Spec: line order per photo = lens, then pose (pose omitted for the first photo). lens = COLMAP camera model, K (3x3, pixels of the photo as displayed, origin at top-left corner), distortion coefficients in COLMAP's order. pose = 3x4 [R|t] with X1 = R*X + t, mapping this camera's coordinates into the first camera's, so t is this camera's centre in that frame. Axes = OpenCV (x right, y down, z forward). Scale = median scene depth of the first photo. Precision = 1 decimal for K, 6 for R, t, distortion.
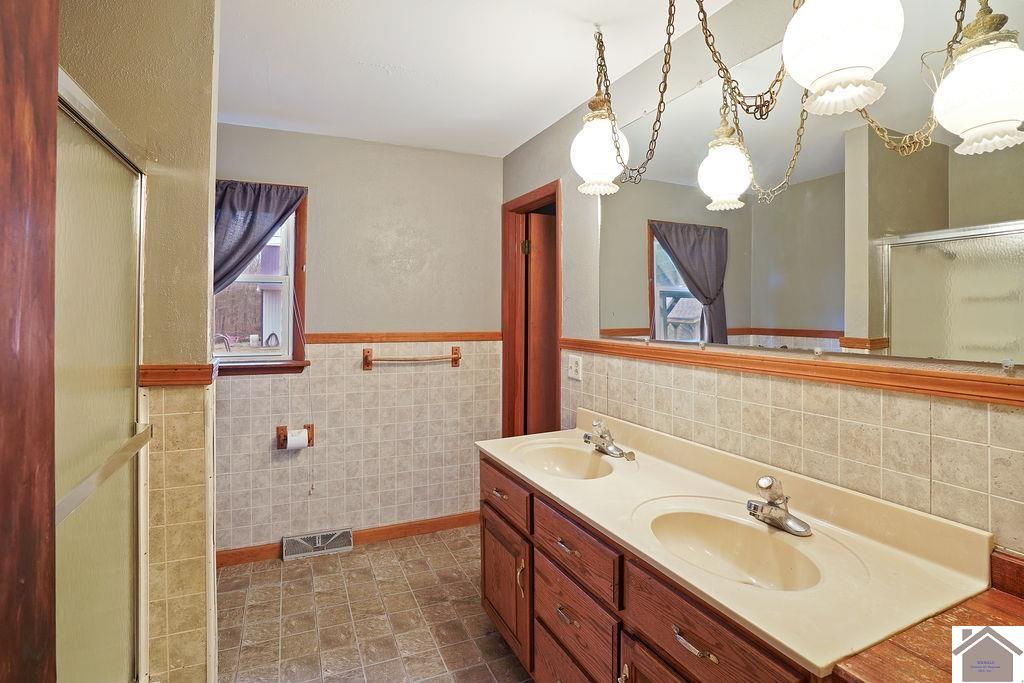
lens RADIAL K [[491.2, 0, 510.8], [0, 491.2, 312.1], [0, 0, 1]] dist [-0.000215, 0.000191]
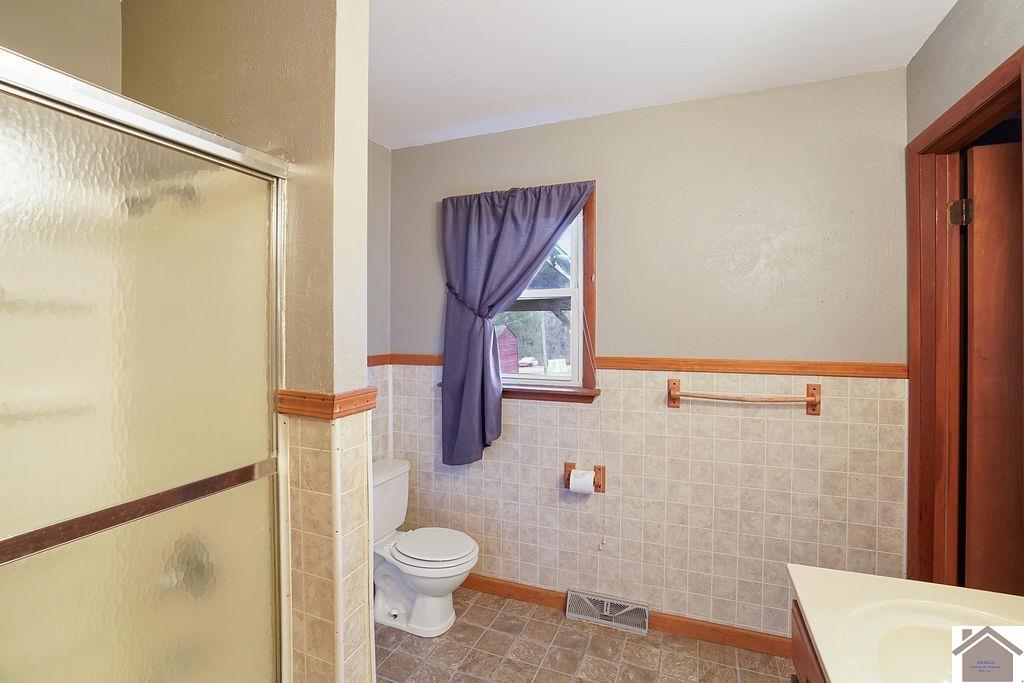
lens RADIAL K [[494.6, 0, 511.0], [0, 494.6, 330.9], [0, 0, 1]] dist [-0.058889, 0.031521]
pose [[0.687889, -0.000827, -0.725816, 0.090691], [0.001041, 0.999999, -0.000153, 0.000013], [0.725815, -0.000651, 0.687889, 0.320045]]
